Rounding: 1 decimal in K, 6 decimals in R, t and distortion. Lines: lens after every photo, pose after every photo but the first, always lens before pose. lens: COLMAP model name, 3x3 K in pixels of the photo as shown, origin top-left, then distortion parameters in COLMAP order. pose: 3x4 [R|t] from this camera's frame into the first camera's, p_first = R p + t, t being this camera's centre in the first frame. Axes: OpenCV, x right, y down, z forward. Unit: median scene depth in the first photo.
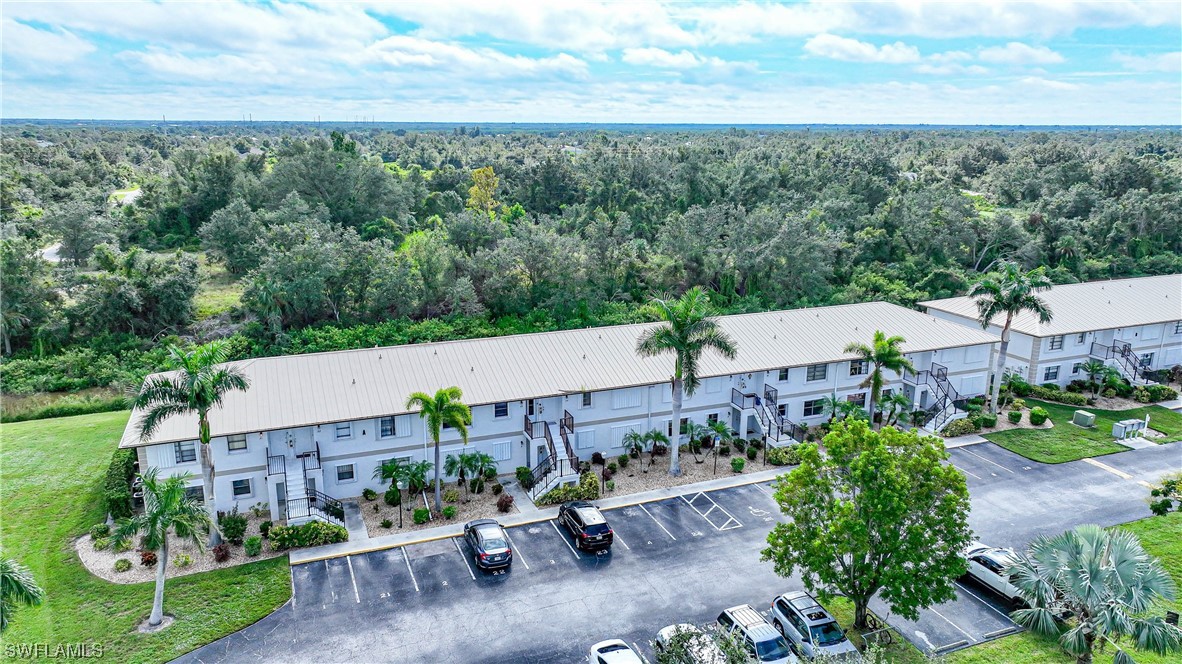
lens RADIAL K [[827.9, 0, 593.8], [0, 827.9, 328.5], [0, 0, 1]] dist [-0.006561, 0.019860]
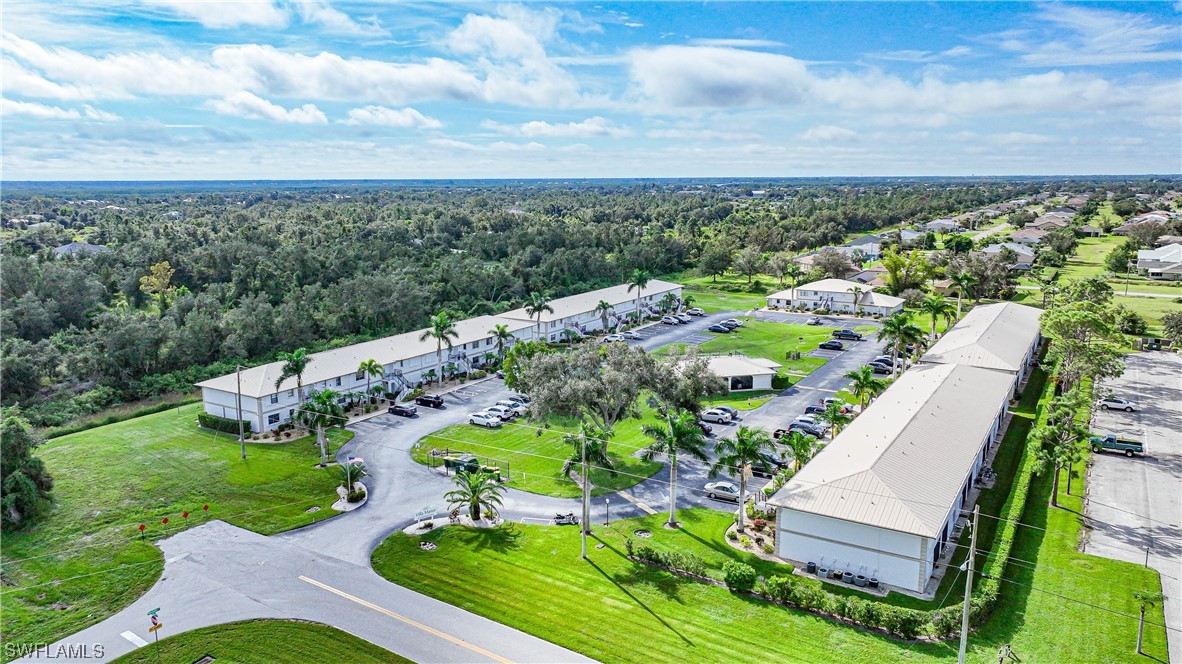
lens RADIAL K [[827.9, 0, 593.8], [0, 827.9, 328.5], [0, 0, 1]] dist [-0.006561, 0.019860]
pose [[0.803315, -0.115433, 0.584260, -0.857589], [0.151728, 0.988332, -0.013349, 0.090608], [-0.575902, 0.099372, 0.811457, -1.160309]]
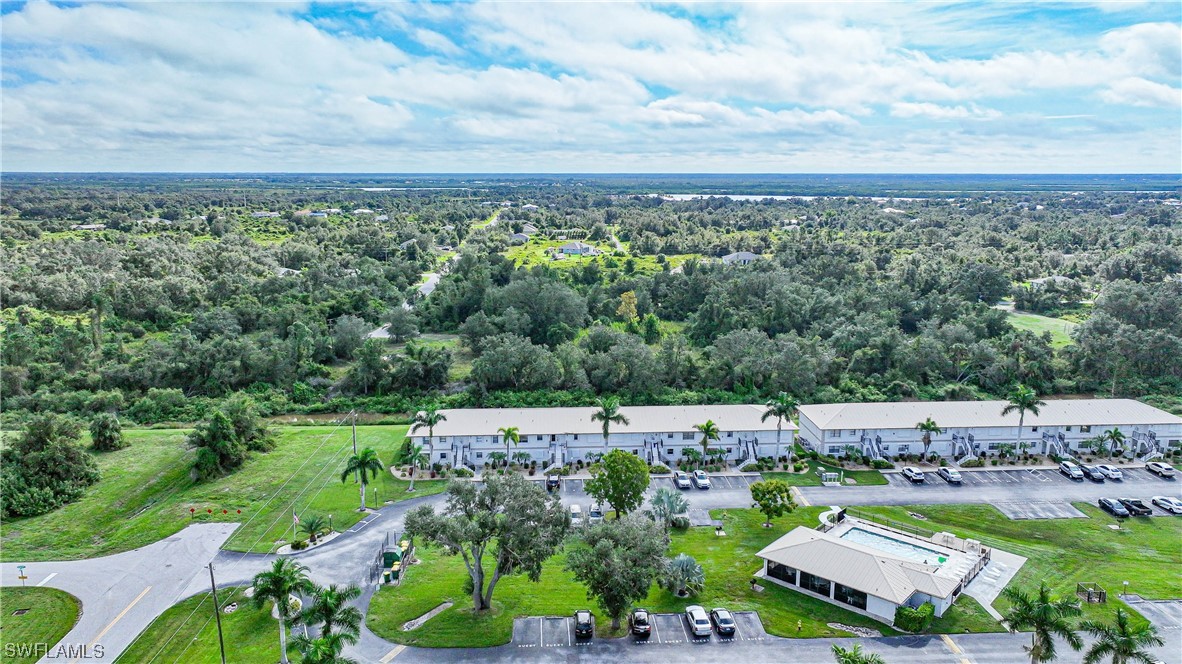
lens RADIAL K [[827.9, 0, 593.8], [0, 827.9, 328.5], [0, 0, 1]] dist [-0.006561, 0.019860]
pose [[0.947933, 0.054306, -0.313806, 0.708246], [-0.072217, 0.996340, -0.045725, -0.112833], [0.310175, 0.066007, 0.948385, -1.183920]]
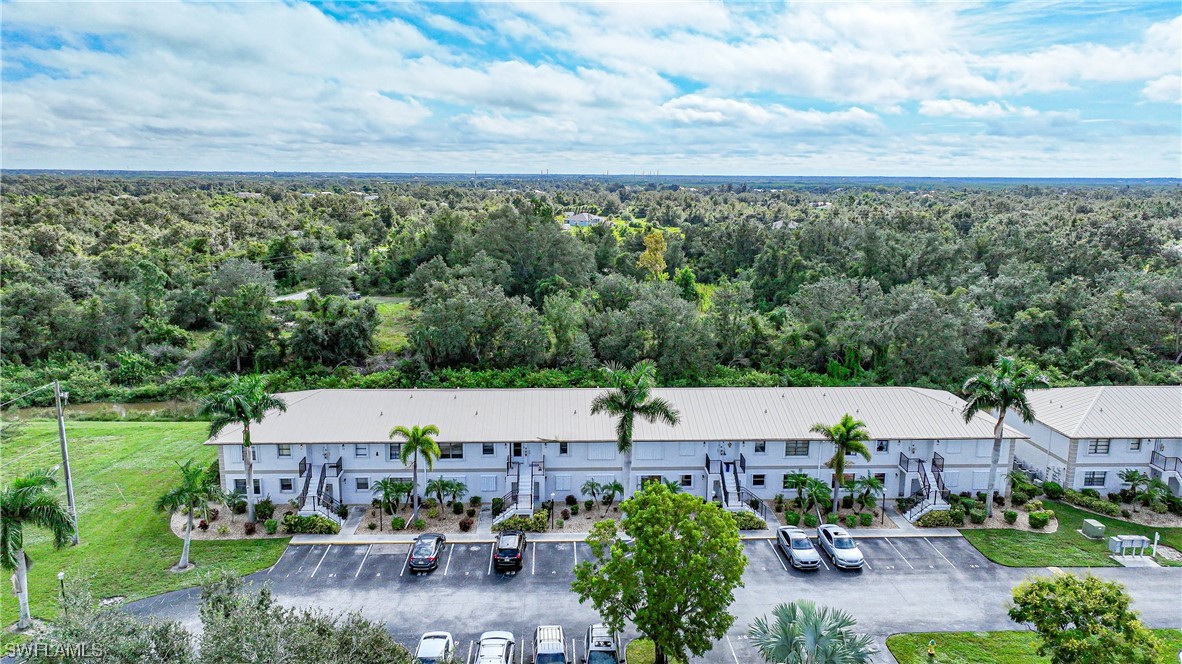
lens RADIAL K [[827.9, 0, 593.8], [0, 827.9, 328.5], [0, 0, 1]] dist [-0.006561, 0.019860]
pose [[0.943105, 0.061674, -0.326726, 0.362714], [-0.081585, 0.995530, -0.047579, -0.028043], [0.322331, 0.071528, 0.943921, -0.095297]]
